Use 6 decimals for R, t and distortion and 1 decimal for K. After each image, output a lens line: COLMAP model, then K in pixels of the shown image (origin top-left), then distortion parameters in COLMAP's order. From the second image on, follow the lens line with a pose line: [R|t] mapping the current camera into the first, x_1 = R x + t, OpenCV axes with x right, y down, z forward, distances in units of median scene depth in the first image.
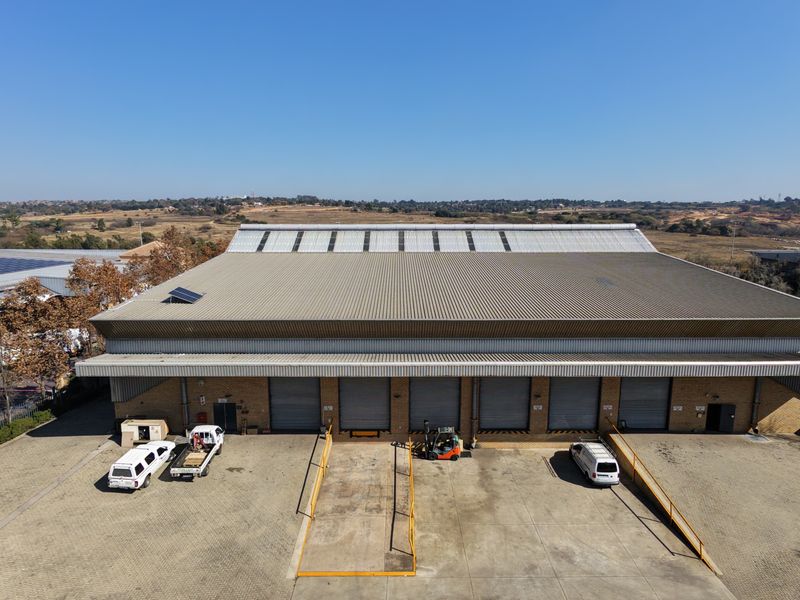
lens RADIAL K [[509.1, 0, 400.0], [0, 509.1, 300.0], [0, 0, 1]] dist [0.000106, 0.002179]
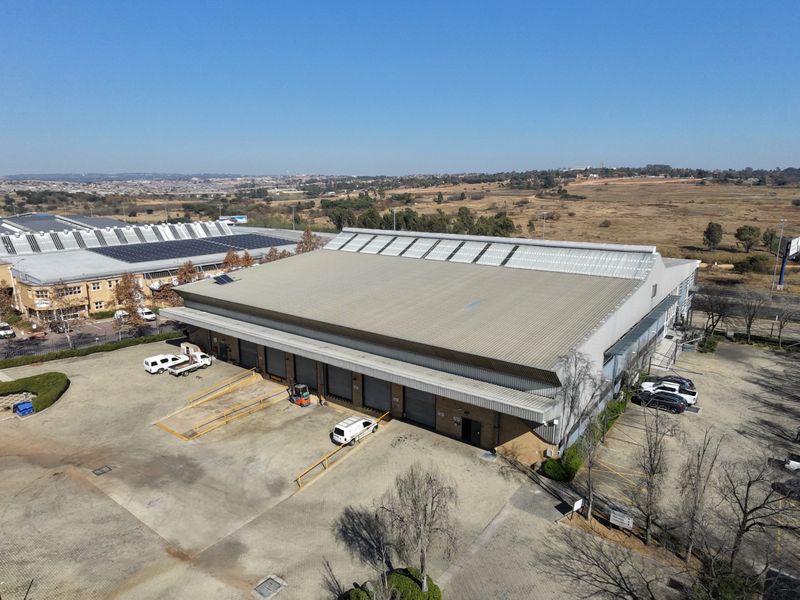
lens RADIAL K [[509.1, 0, 400.0], [0, 509.1, 300.0], [0, 0, 1]] dist [0.000106, 0.002179]
pose [[0.796309, 0.130250, -0.590701, 1.150669], [-0.096516, 0.991390, 0.088492, -0.159781], [0.597141, -0.013455, 0.802023, -0.045036]]
